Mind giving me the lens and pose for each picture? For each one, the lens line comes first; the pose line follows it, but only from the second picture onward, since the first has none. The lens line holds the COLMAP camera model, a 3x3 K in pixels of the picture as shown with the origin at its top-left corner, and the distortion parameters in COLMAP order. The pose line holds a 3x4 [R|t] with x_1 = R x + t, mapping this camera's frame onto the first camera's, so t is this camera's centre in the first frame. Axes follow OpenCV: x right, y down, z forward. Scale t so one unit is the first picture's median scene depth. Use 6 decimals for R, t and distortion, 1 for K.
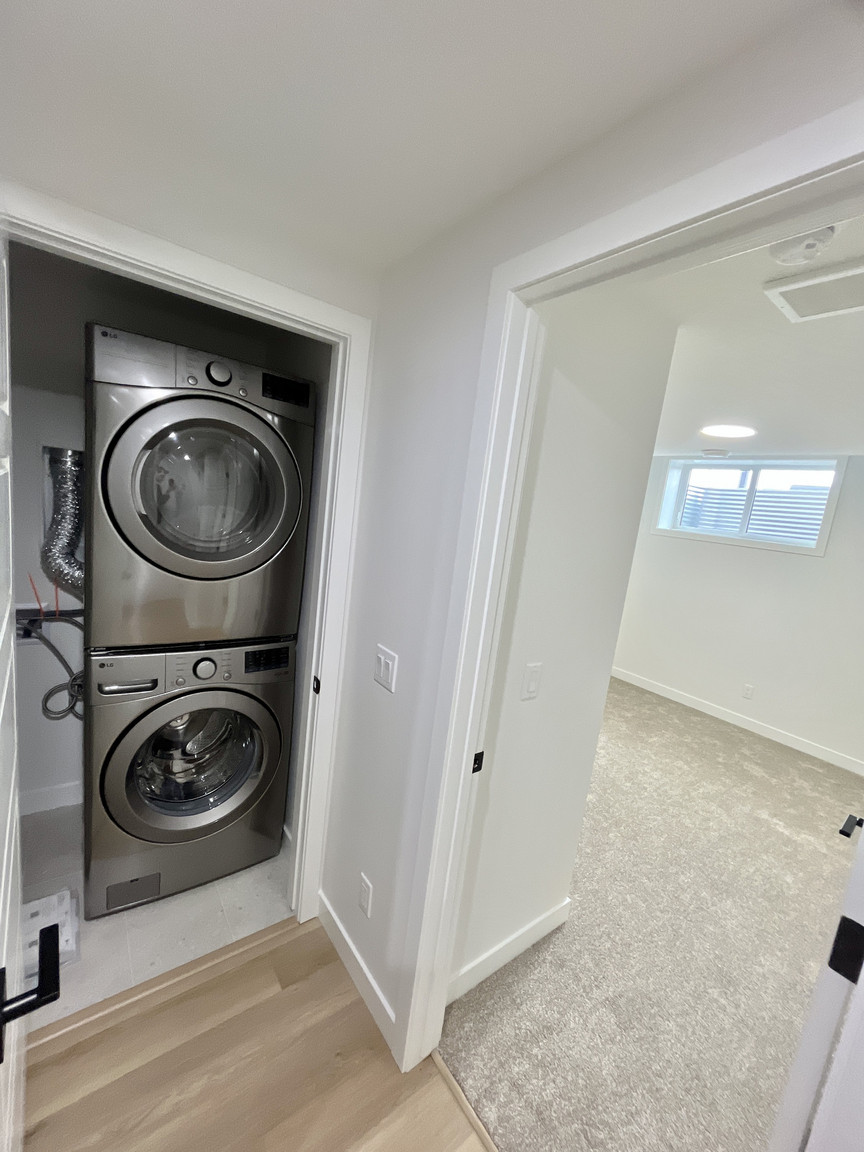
lens RADIAL K [[464.1, 0, 430.2], [0, 464.1, 577.6], [0, 0, 1]] dist [-0.002036, -0.000443]
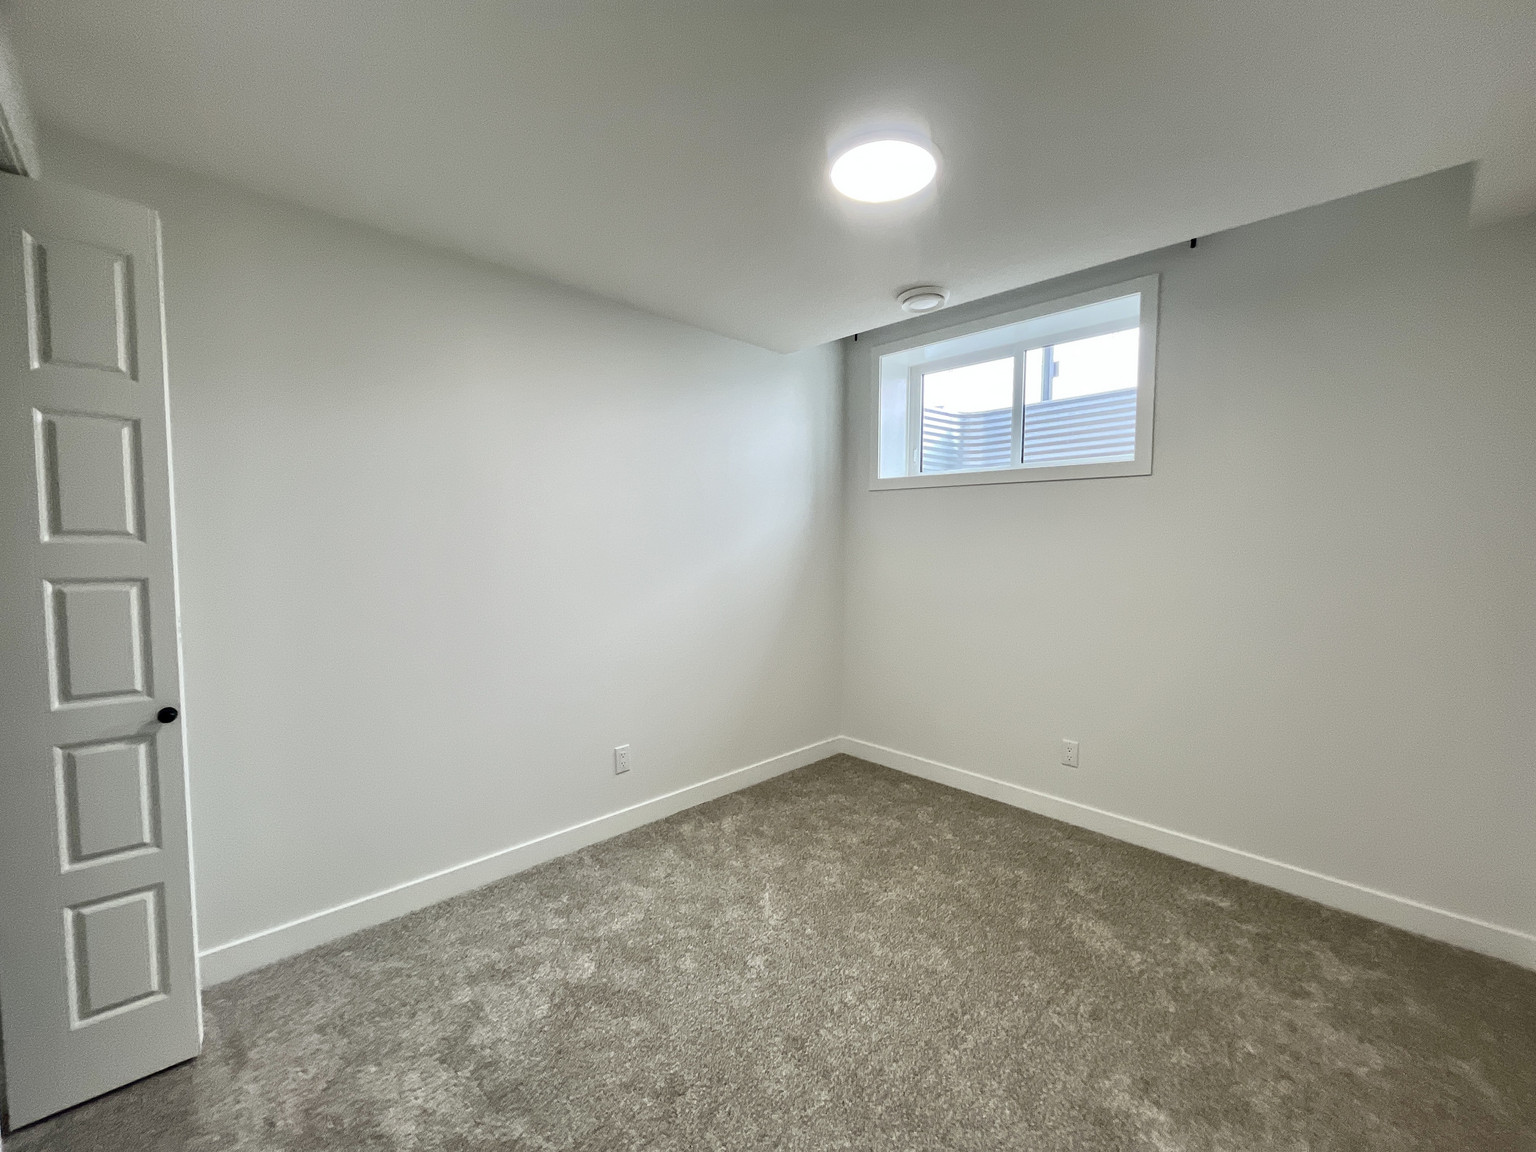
lens RADIAL K [[618.9, 0, 771.8], [0, 618.9, 576.4], [0, 0, 1]] dist [-0.002036, -0.000443]
pose [[0.983925, -0.125466, 0.127085, 0.330156], [0.136288, 0.987406, -0.080346, 0.068114], [-0.115404, 0.096374, 0.988632, 0.375141]]
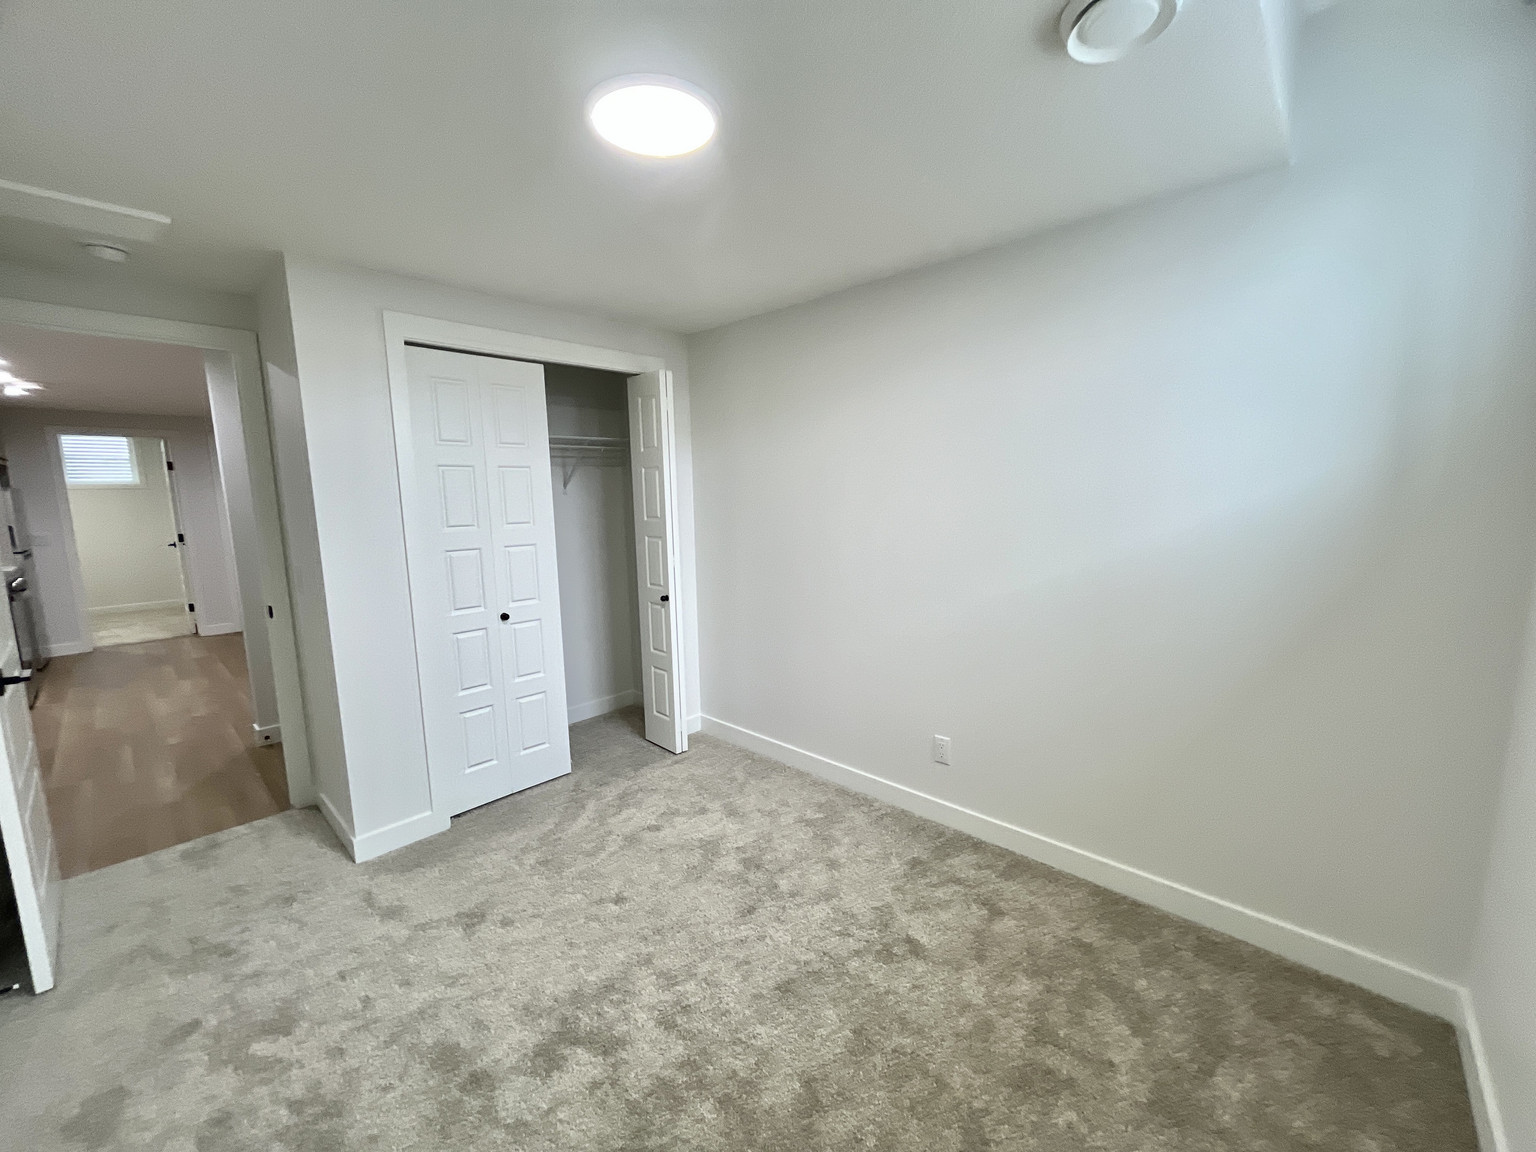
lens RADIAL K [[618.9, 0, 772.2], [0, 618.9, 571.9], [0, 0, 1]] dist [-0.002036, -0.000443]
pose [[0.173524, 0.004453, -0.984820, 0.899217], [-0.114347, 0.993318, -0.015656, 0.029159], [0.978169, 0.115327, 0.172874, 0.816806]]
